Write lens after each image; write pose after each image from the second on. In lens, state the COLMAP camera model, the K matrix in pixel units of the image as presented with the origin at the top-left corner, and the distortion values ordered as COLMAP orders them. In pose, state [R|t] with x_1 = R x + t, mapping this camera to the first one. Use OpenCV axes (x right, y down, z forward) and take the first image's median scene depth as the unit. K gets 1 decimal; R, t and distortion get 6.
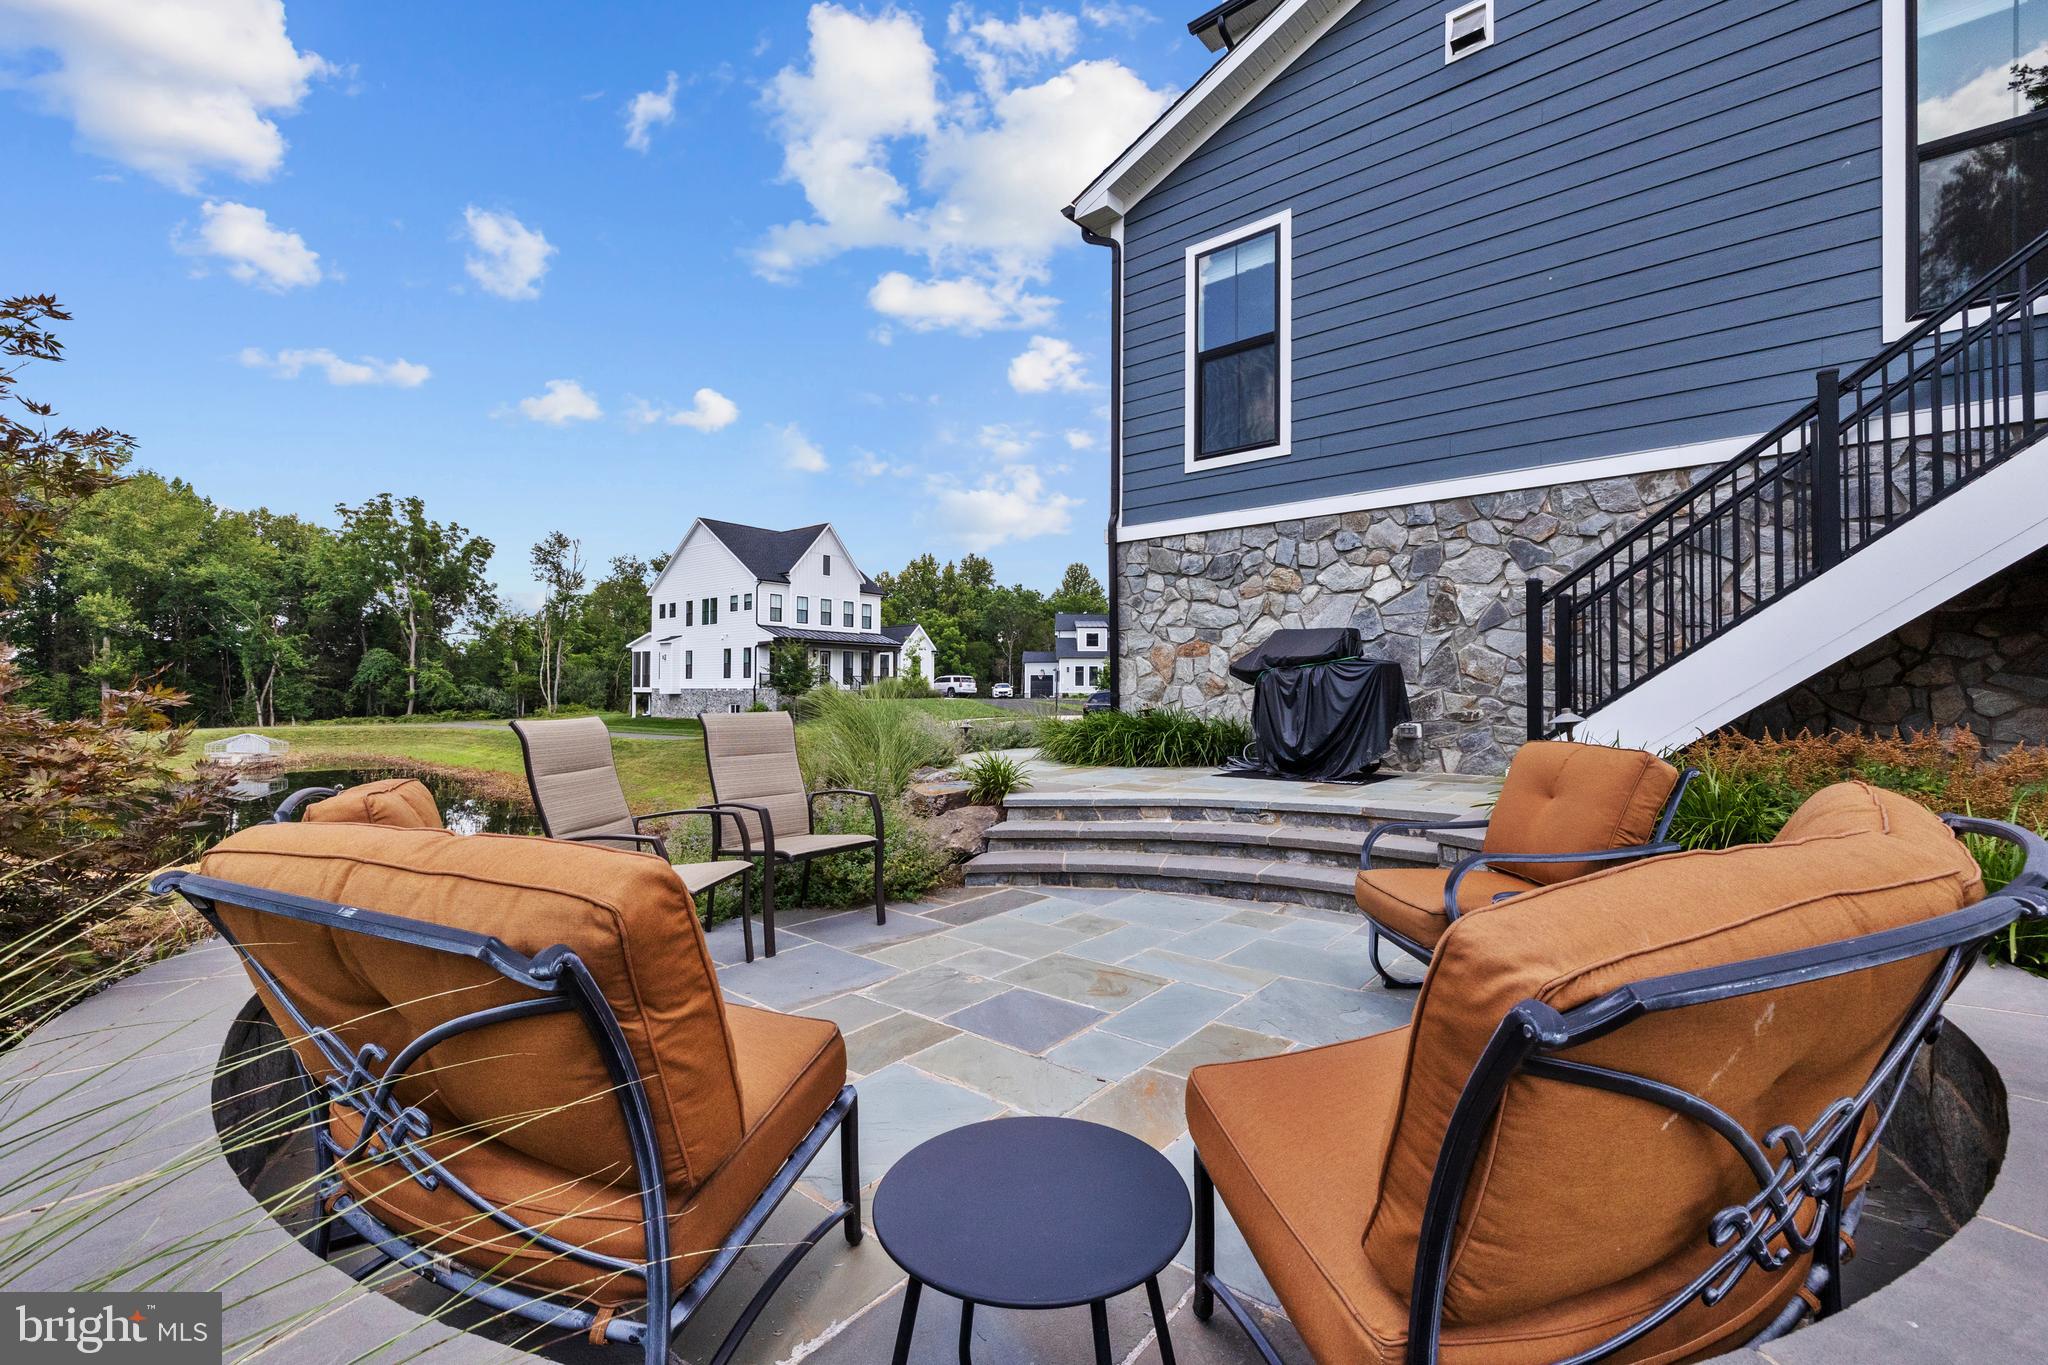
lens RADIAL K [[868.5, 0, 1017.2], [0, 868.5, 686.5], [0, 0, 1]] dist [0.001246, 0.000014]
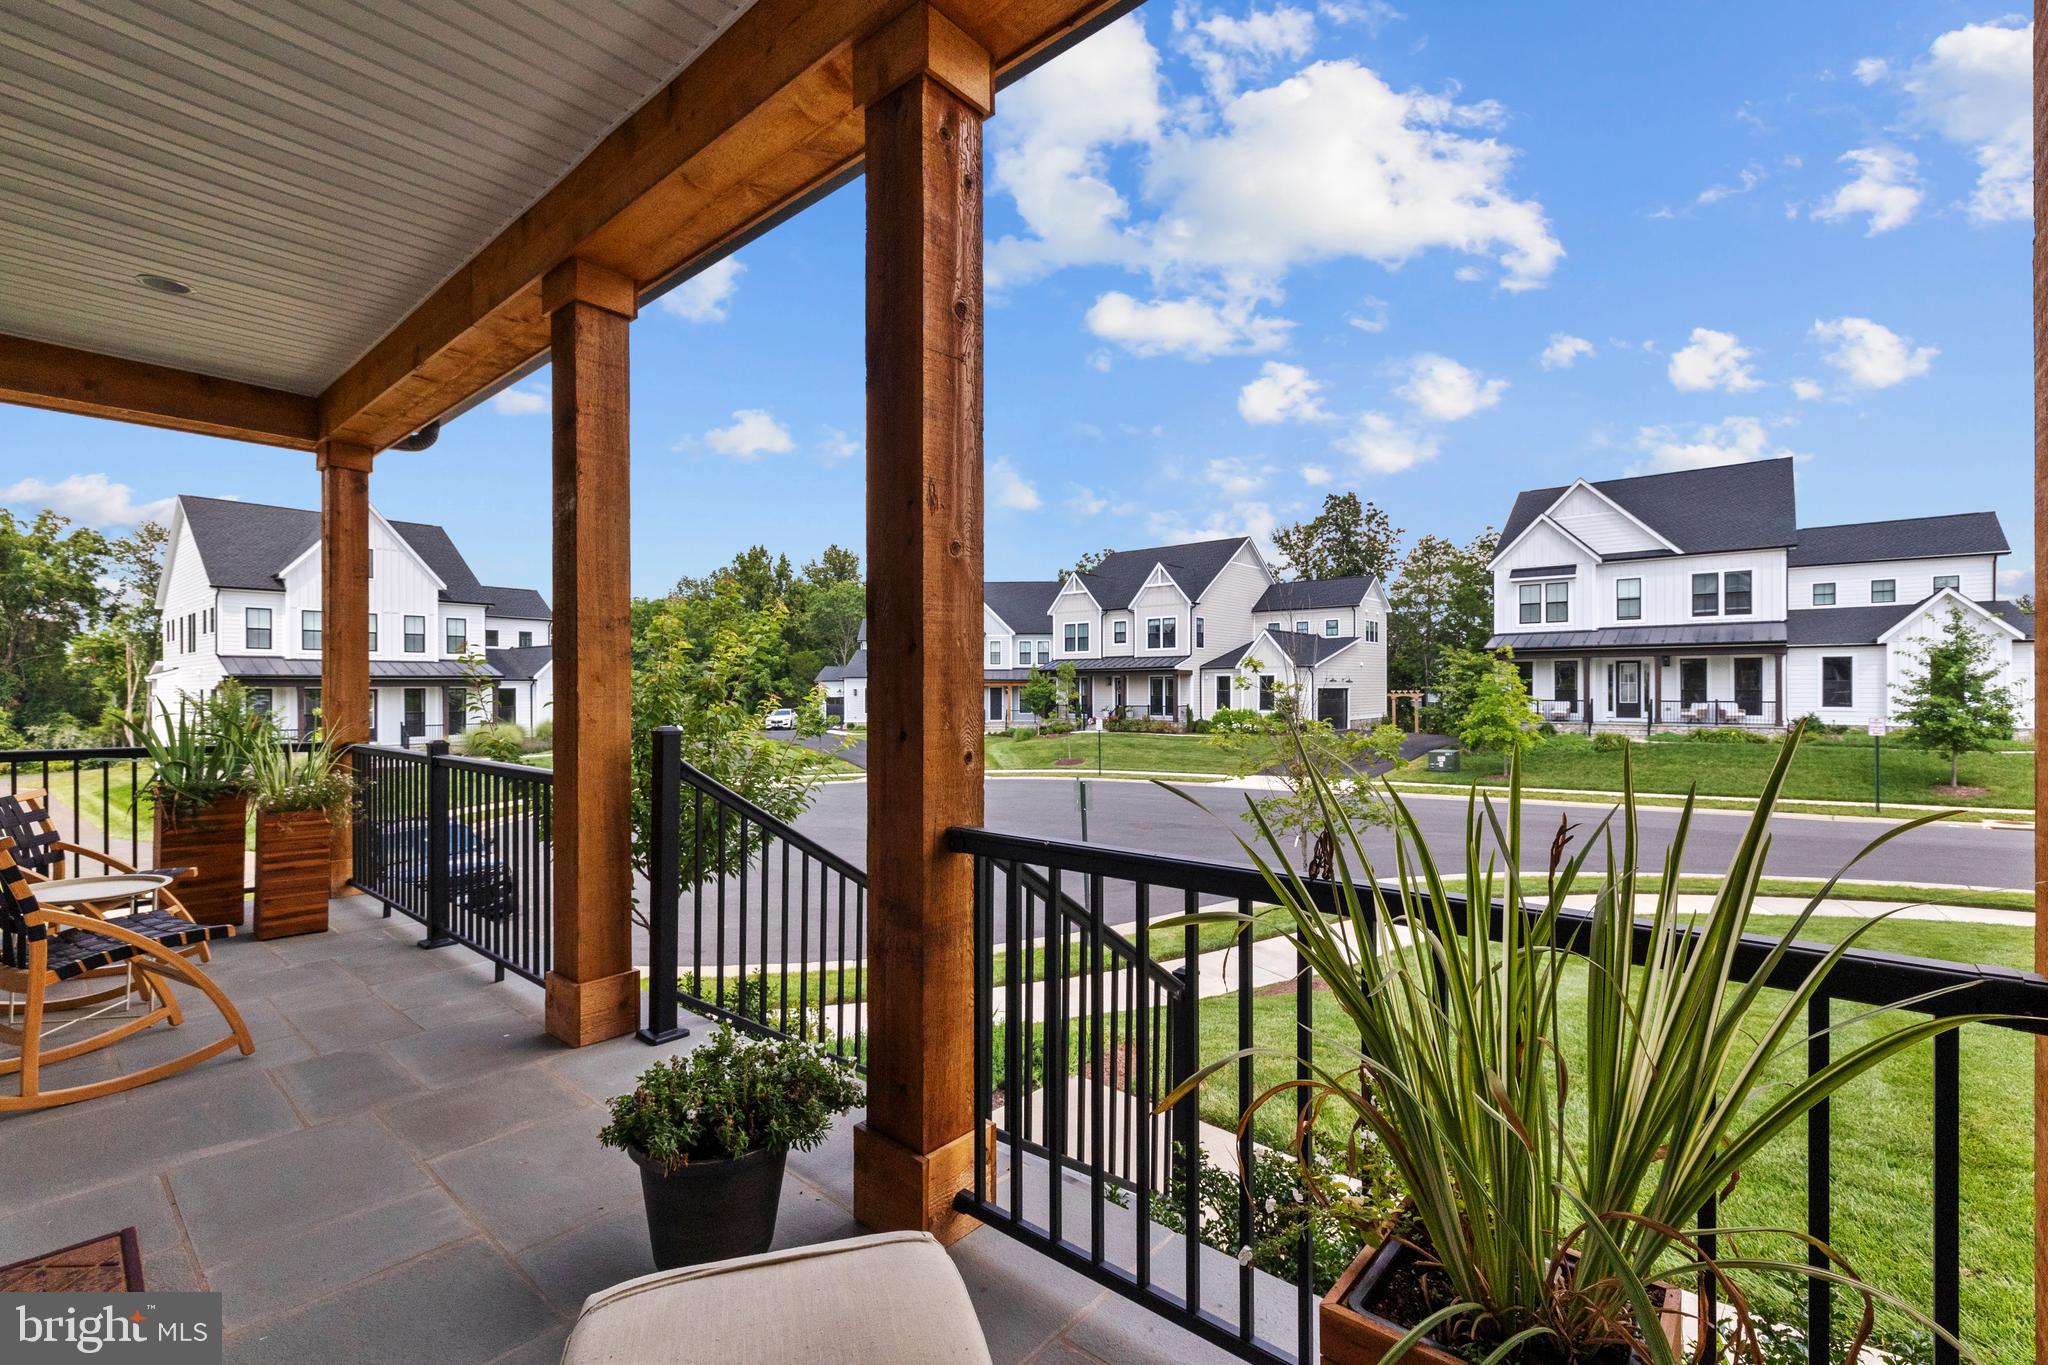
lens RADIAL K [[879.6, 0, 1025.2], [0, 879.6, 690.8], [0, 0, 1]] dist [-0.000938, -0.000003]
pose [[0.999608, -0.012933, 0.024847, 0.274555], [0.012598, 0.999828, 0.013605, -0.042715], [-0.025018, -0.013287, 0.999599, 0.300633]]
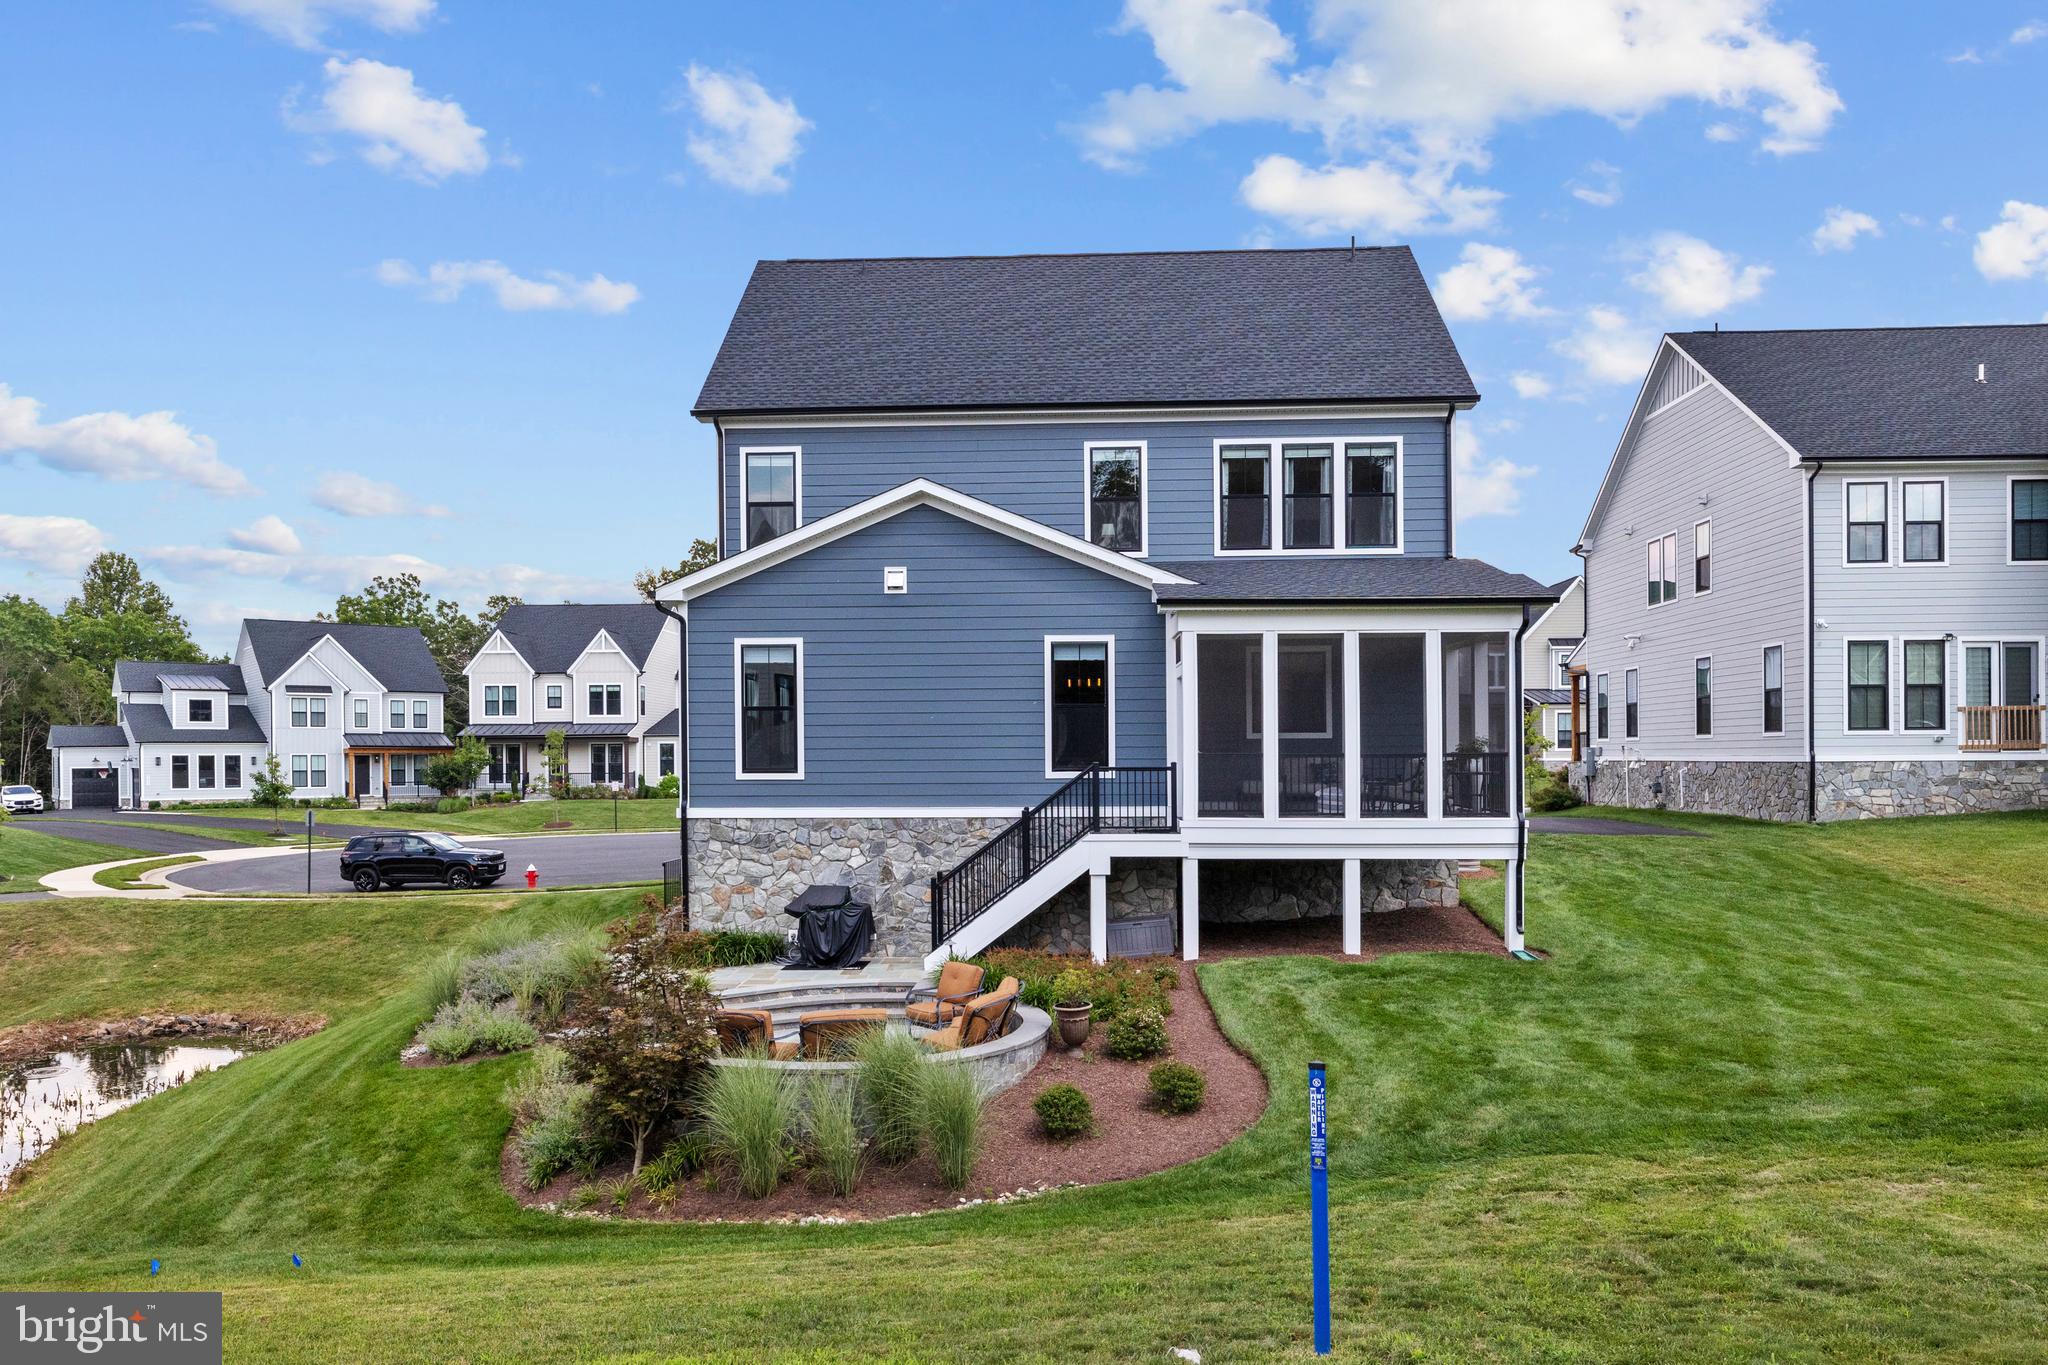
lens RADIAL K [[1454.3, 0, 1017.4], [0, 1454.3, 764.3], [0, 0, 1]] dist [-0.002304, 0.000159]
pose [[0.778387, -0.015596, 0.627591, -0.155127], [0.005877, 0.999829, 0.017556, -0.045436], [-0.627757, -0.009977, 0.778345, -0.201809]]
